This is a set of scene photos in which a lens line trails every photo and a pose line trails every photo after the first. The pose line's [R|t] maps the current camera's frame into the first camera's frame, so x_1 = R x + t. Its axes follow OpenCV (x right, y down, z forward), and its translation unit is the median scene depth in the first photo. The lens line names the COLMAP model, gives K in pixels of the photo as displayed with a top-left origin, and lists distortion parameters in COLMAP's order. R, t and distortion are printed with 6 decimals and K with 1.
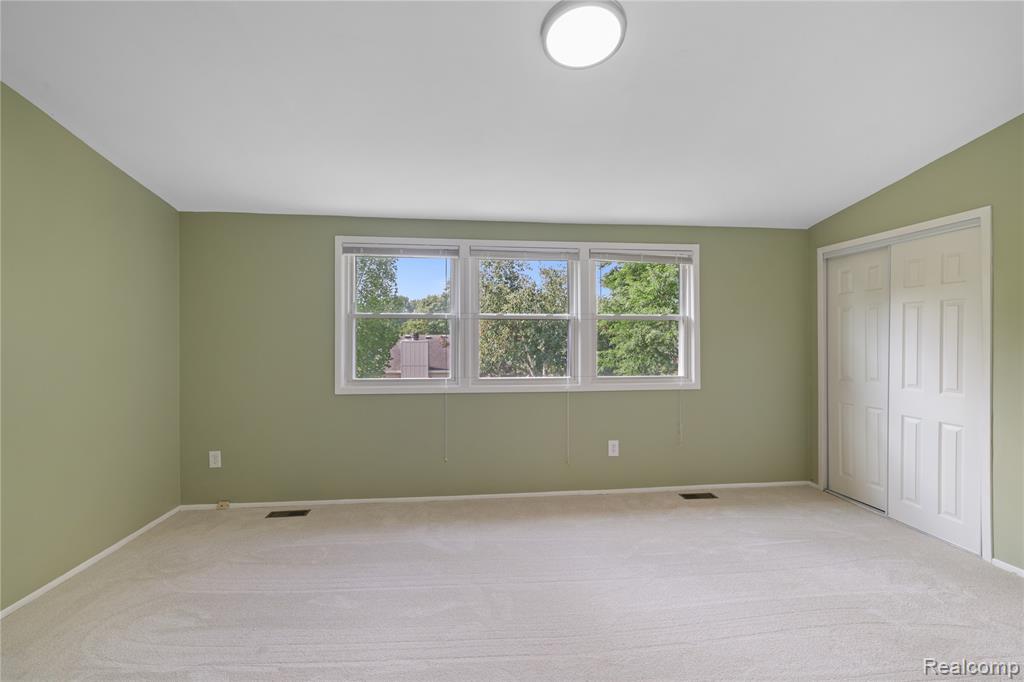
lens RADIAL K [[459.4, 0, 512.0], [0, 459.4, 341.0], [0, 0, 1]] dist [0.001972, 0.000013]
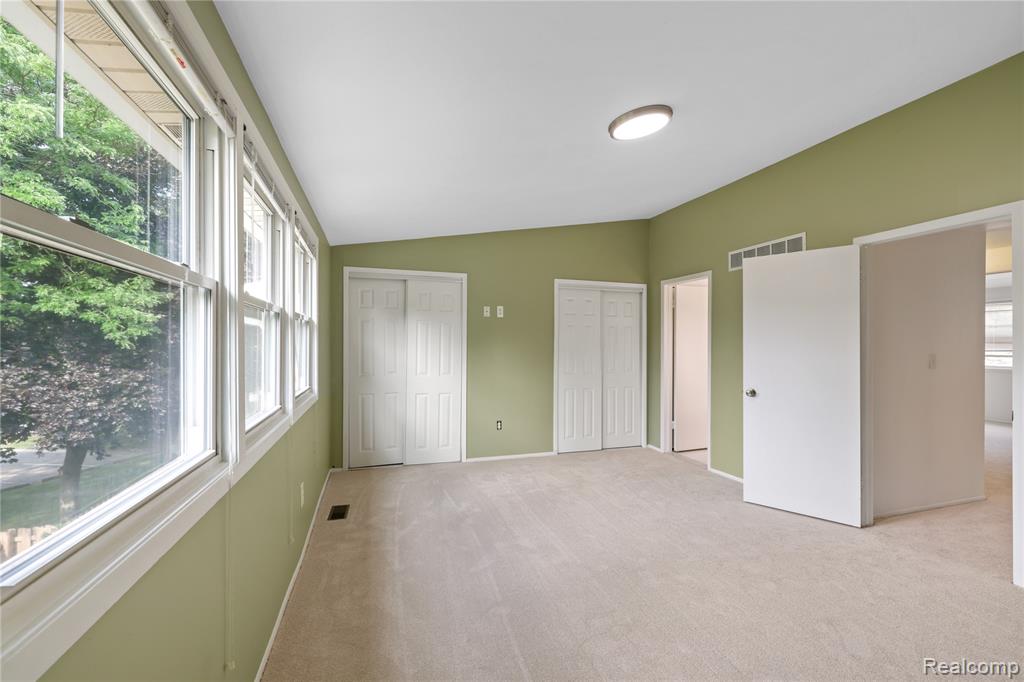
lens RADIAL K [[430.6, 0, 512.0], [0, 430.6, 341.0], [0, 0, 1]] dist [0.002633, 0.000427]
pose [[-0.211145, 0.012647, 0.977373, -0.578049], [0.005503, 0.999916, -0.011750, 0.005005], [-0.977439, 0.002897, -0.211197, 0.933363]]
